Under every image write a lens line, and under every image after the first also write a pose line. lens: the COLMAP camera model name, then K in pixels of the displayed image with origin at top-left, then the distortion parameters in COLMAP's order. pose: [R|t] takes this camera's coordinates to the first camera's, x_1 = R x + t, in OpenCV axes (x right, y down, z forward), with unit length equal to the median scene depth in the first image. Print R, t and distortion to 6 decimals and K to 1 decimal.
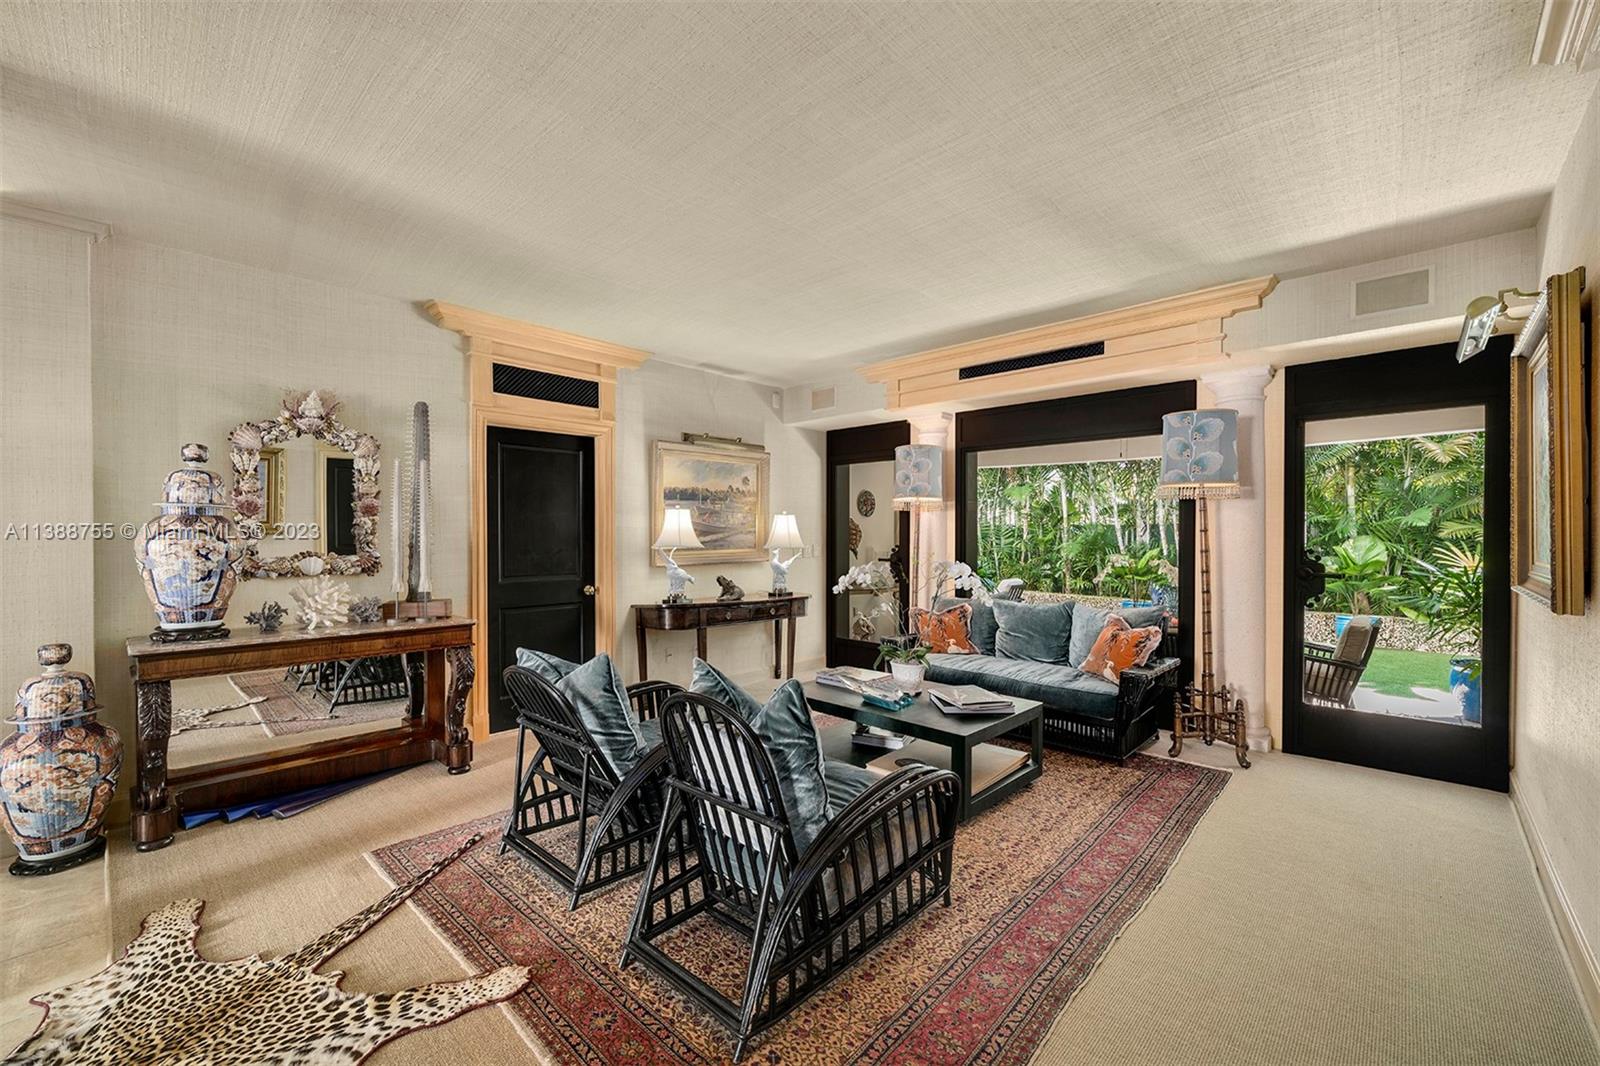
lens RADIAL K [[646.6, 0, 798.2], [0, 646.6, 537.8], [0, 0, 1]] dist [-0.001855, 0.000581]
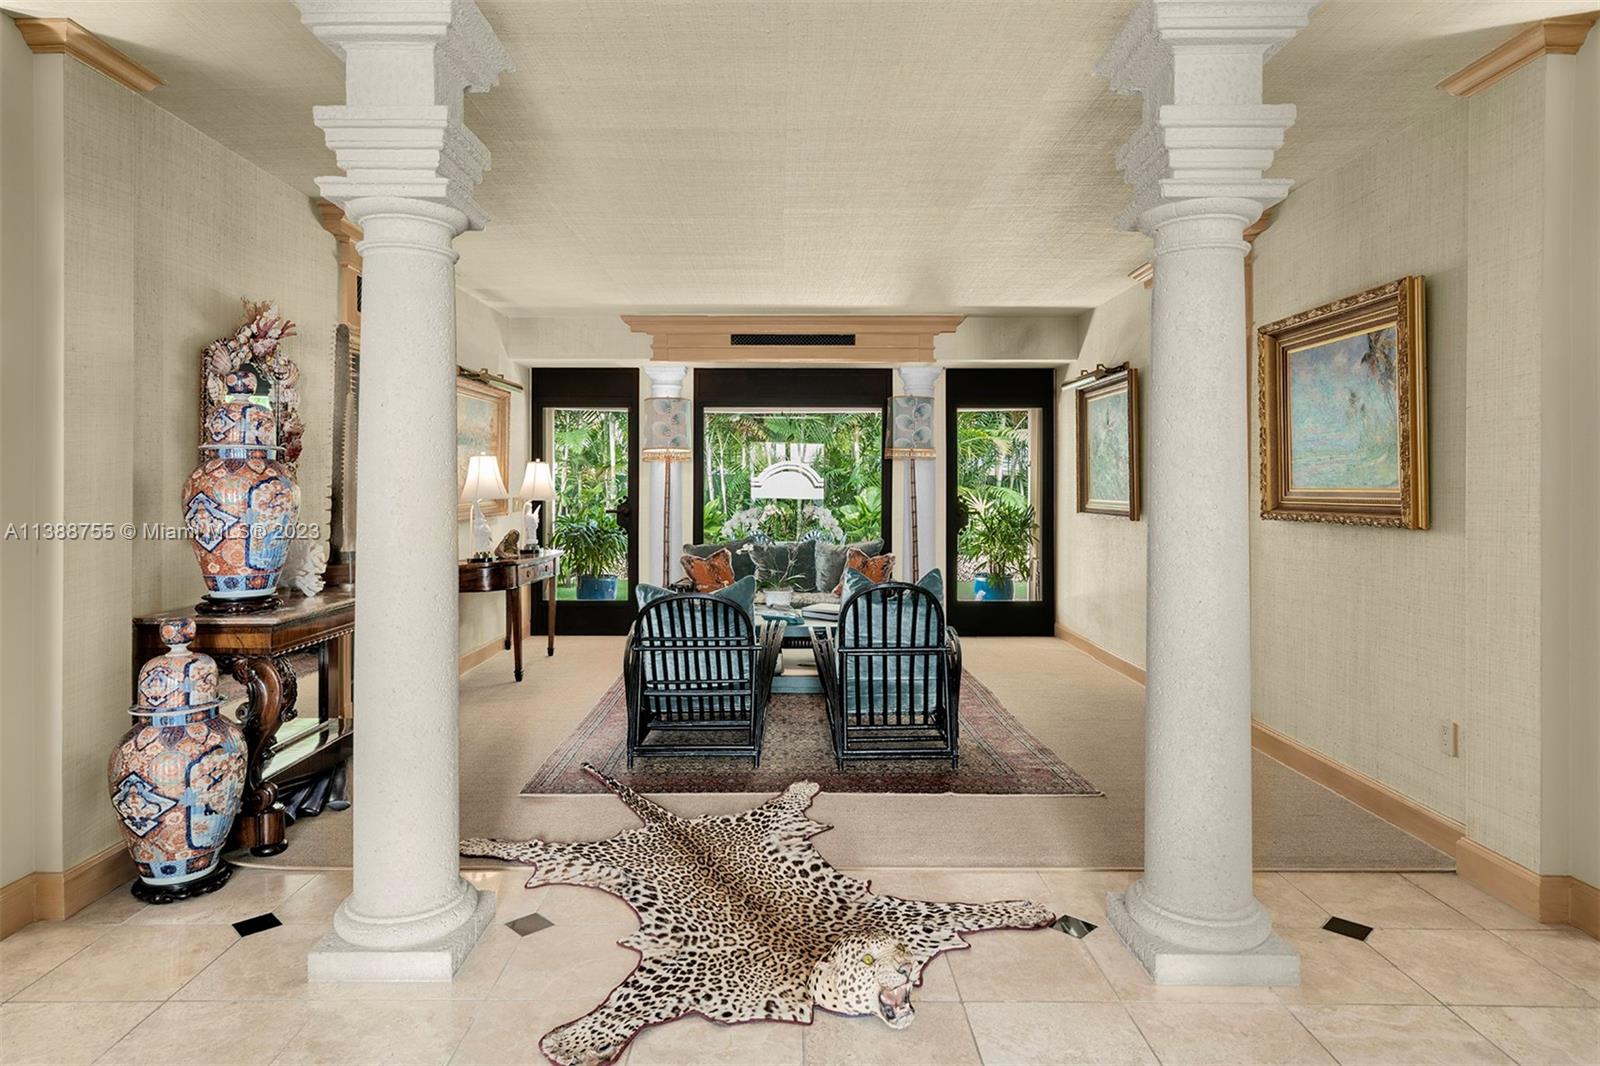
lens RADIAL K [[926.2, 0, 786.0], [0, 926.2, 480.6], [0, 0, 1]] dist [-0.009347, -0.001122]
pose [[0.721801, 0.006316, 0.692071, -1.099814], [-0.000447, 0.999962, -0.008659, 0.001434], [-0.692100, 0.005941, 0.721777, -0.282544]]
